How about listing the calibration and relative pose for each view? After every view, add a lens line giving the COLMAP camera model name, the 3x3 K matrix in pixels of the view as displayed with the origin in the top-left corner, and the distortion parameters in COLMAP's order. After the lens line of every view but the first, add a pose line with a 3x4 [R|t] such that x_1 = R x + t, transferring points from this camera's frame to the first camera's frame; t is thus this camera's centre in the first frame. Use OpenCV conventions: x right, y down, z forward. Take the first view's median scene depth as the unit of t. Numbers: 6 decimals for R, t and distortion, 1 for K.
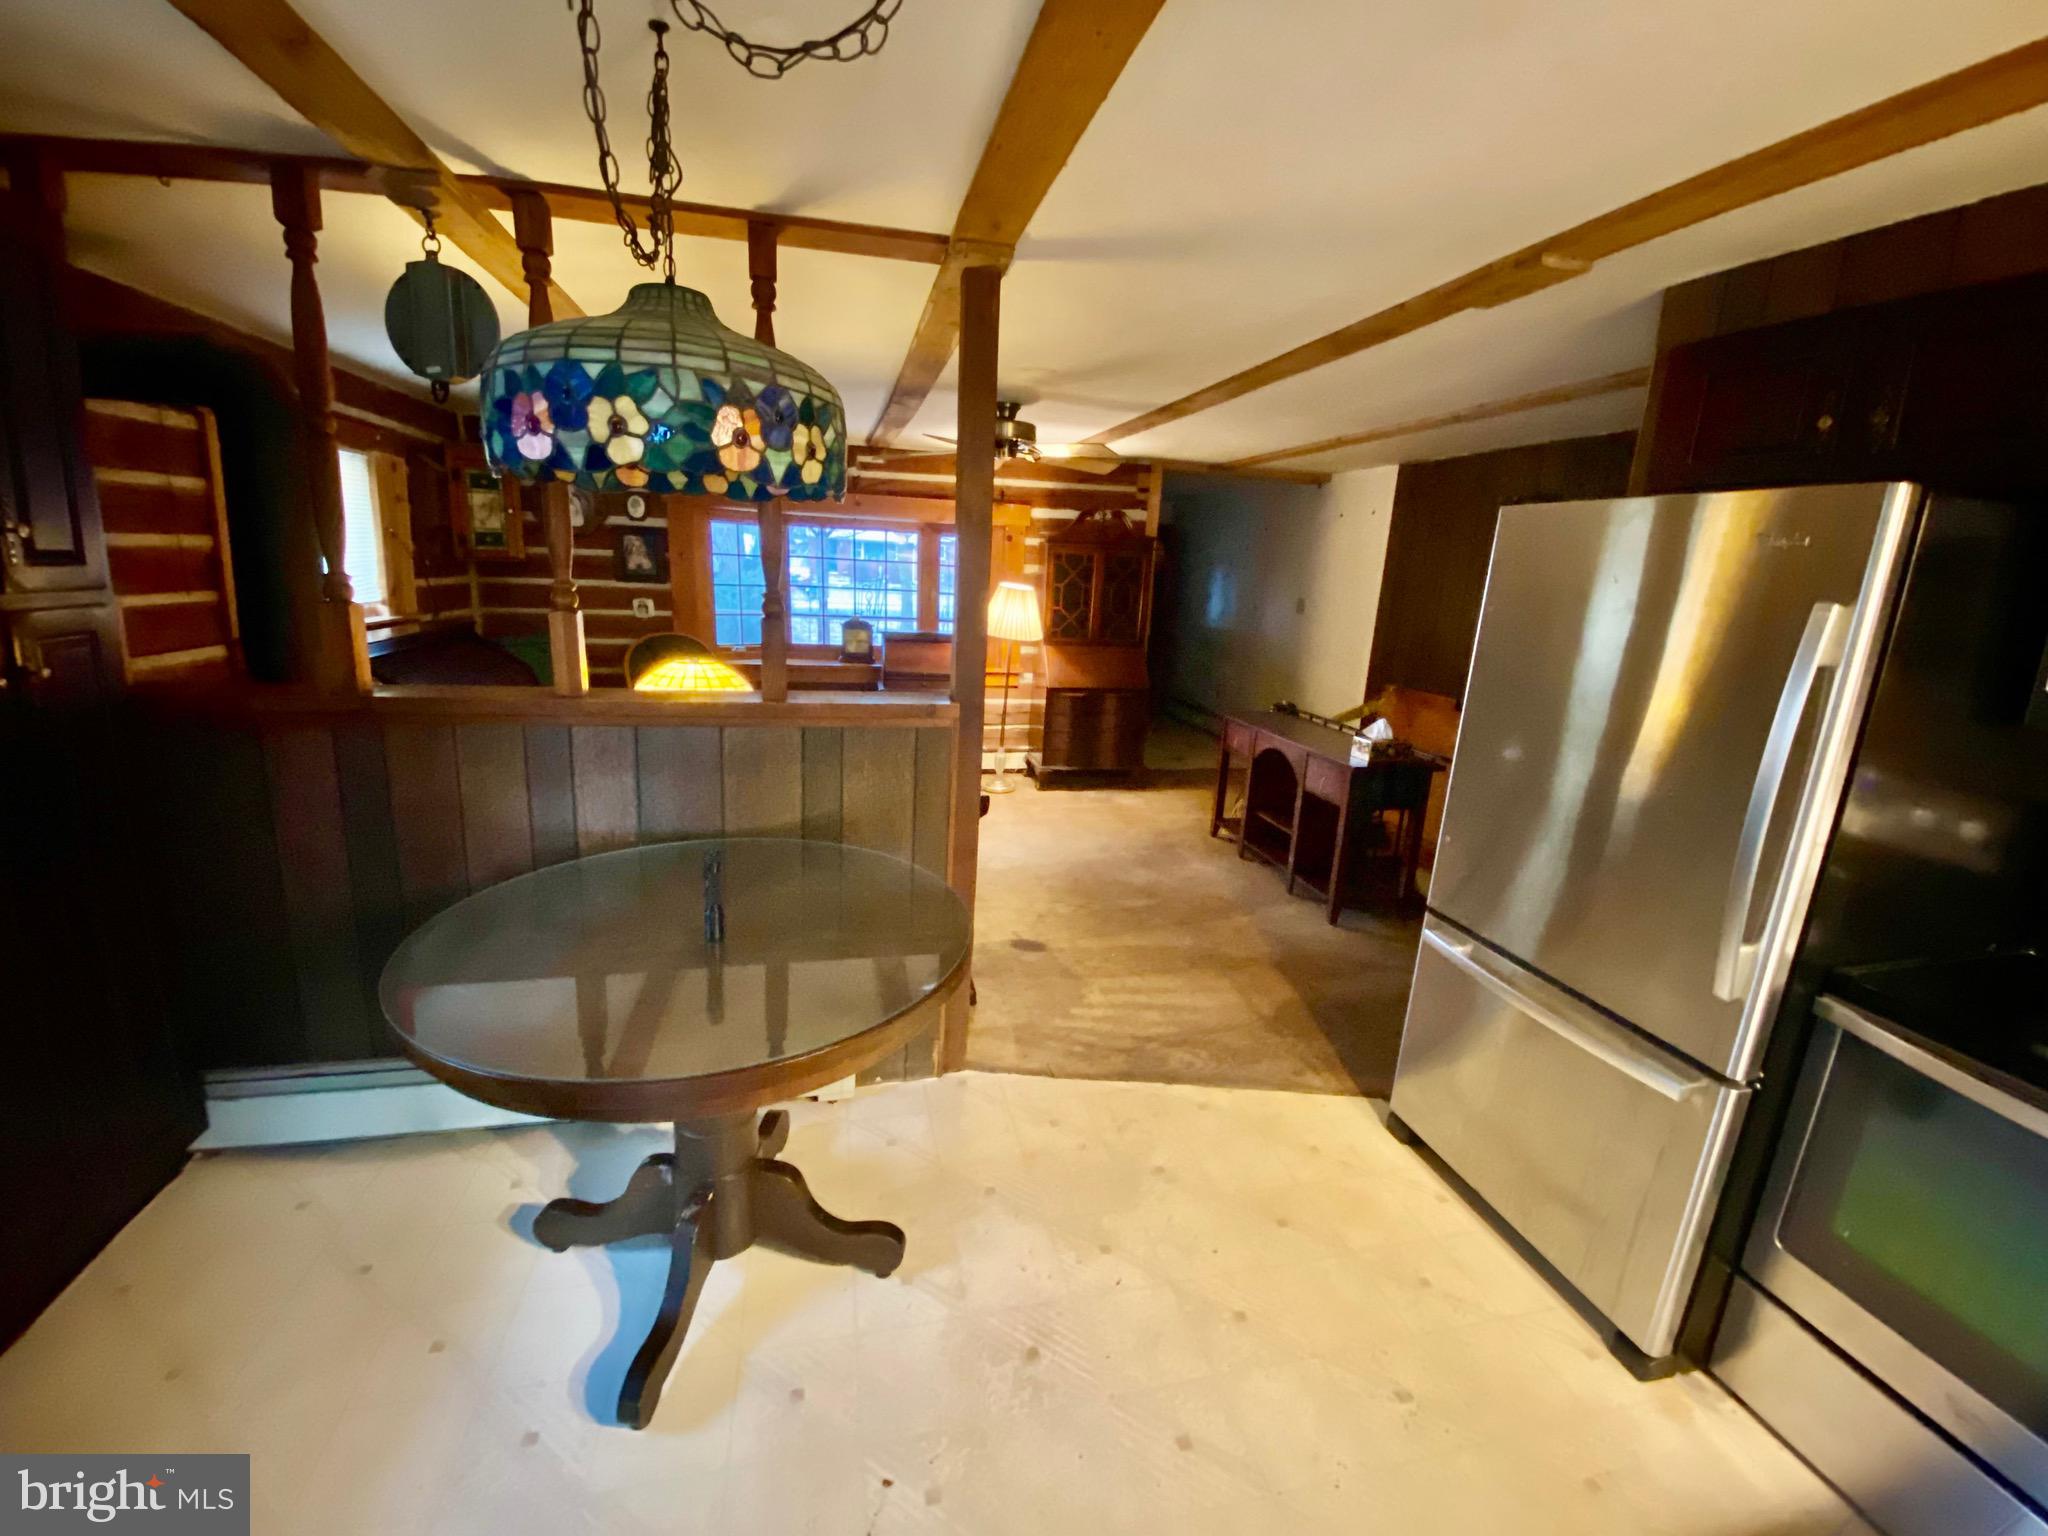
lens RADIAL K [[821.3, 0, 1047.6], [0, 821.3, 764.2], [0, 0, 1]] dist [-0.017788, -0.000183]
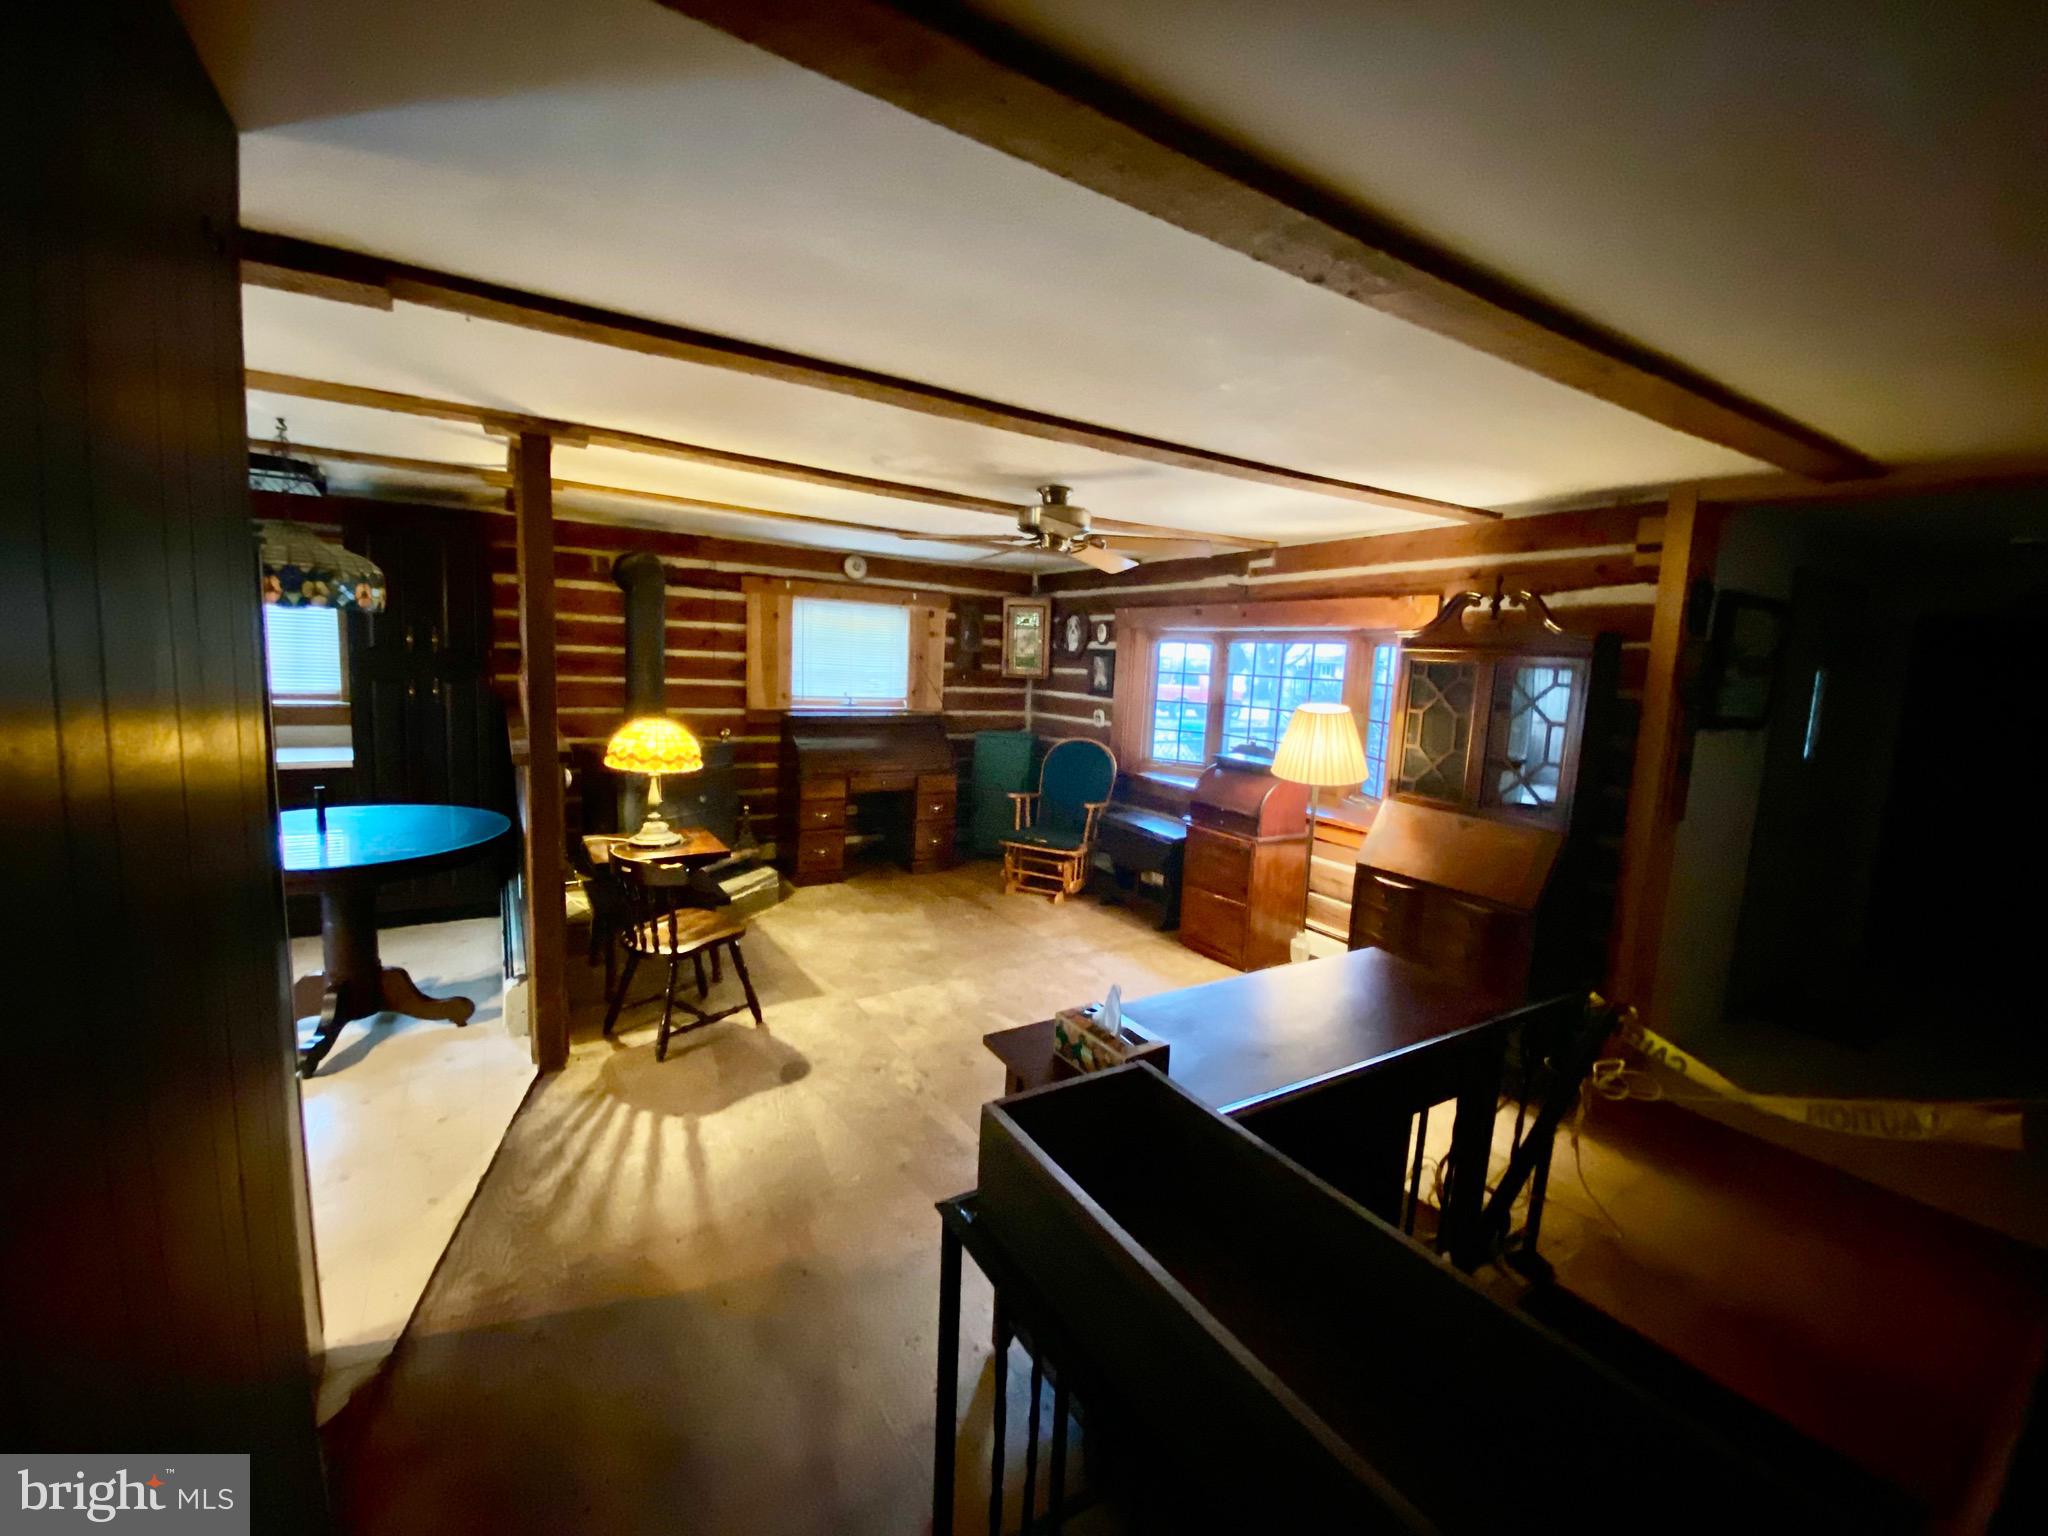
lens RADIAL K [[821.3, 0, 1047.6], [0, 821.3, 764.2], [0, 0, 1]] dist [-0.017788, -0.000183]
pose [[0.315810, 0.087757, -0.944756, 0.707995], [-0.246780, 0.969042, 0.007520, -0.145685], [0.916168, 0.230772, 0.327689, 0.695279]]
